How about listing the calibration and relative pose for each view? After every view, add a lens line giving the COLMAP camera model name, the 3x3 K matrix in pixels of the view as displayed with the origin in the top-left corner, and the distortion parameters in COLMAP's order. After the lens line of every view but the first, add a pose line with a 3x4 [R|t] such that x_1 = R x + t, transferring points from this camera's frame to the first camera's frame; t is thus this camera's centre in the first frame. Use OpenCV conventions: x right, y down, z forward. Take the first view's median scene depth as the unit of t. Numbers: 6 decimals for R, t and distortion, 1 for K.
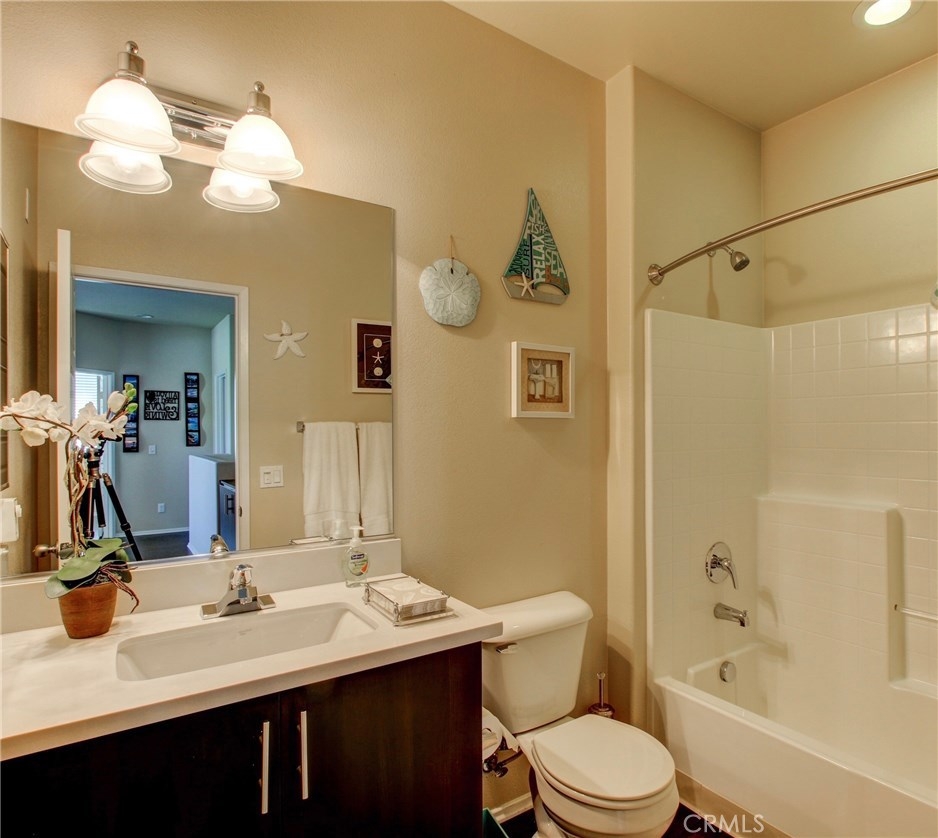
lens RADIAL K [[489.4, 0, 469.6], [0, 489.4, 423.3], [0, 0, 1]] dist [-0.003507, -0.000282]
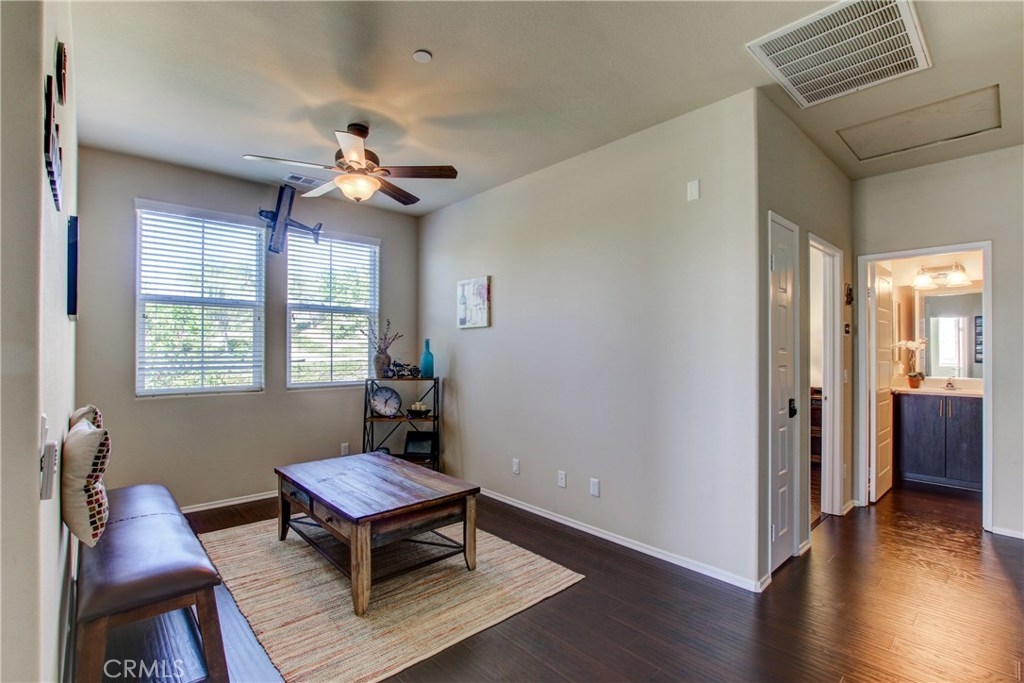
lens RADIAL K [[470.8, 0, 518.9], [0, 470.8, 348.1], [0, 0, 1]] dist [-0.020551, 0.002218]
pose [[0.129858, 0.000834, -0.991532, 0.856528], [0.001671, 0.999998, 0.001060, 0.003434], [0.991531, -0.001795, 0.129857, -0.914926]]
